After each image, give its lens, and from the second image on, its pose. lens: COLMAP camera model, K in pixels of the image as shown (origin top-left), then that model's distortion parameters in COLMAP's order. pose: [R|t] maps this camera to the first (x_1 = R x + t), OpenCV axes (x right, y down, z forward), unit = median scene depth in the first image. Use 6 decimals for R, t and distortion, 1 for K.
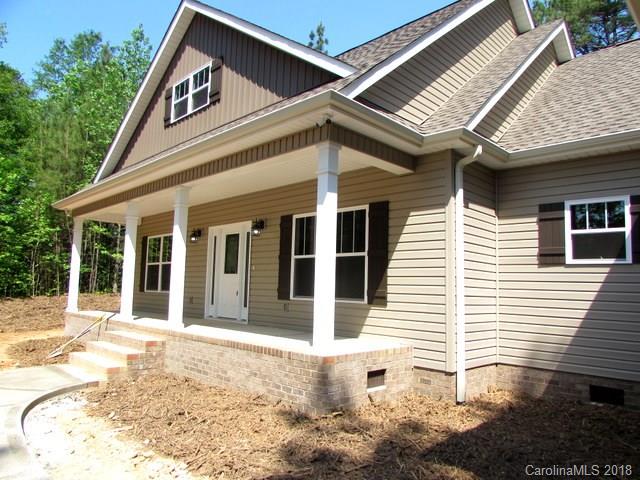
lens RADIAL K [[457.2, 0, 319.1], [0, 457.2, 241.3], [0, 0, 1]] dist [-0.047439, 0.021945]
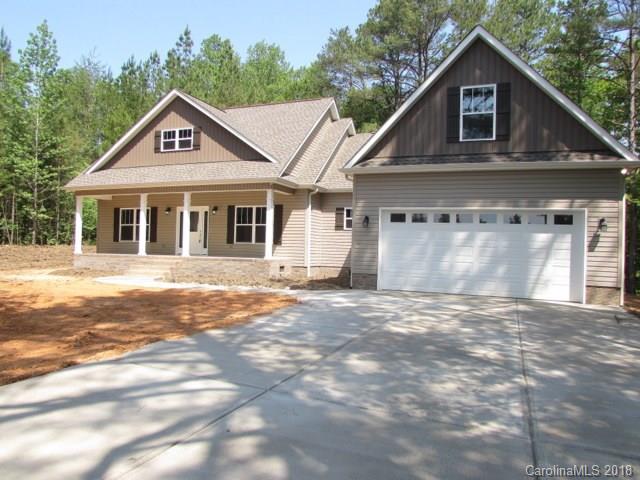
lens RADIAL K [[483.6, 0, 320.6], [0, 483.6, 240.2], [0, 0, 1]] dist [-0.002197, -0.000169]
pose [[0.919945, -0.001902, 0.392042, -0.586844], [-0.035337, 0.995516, 0.087750, -0.109615], [-0.390451, -0.094579, 0.915753, -1.303518]]
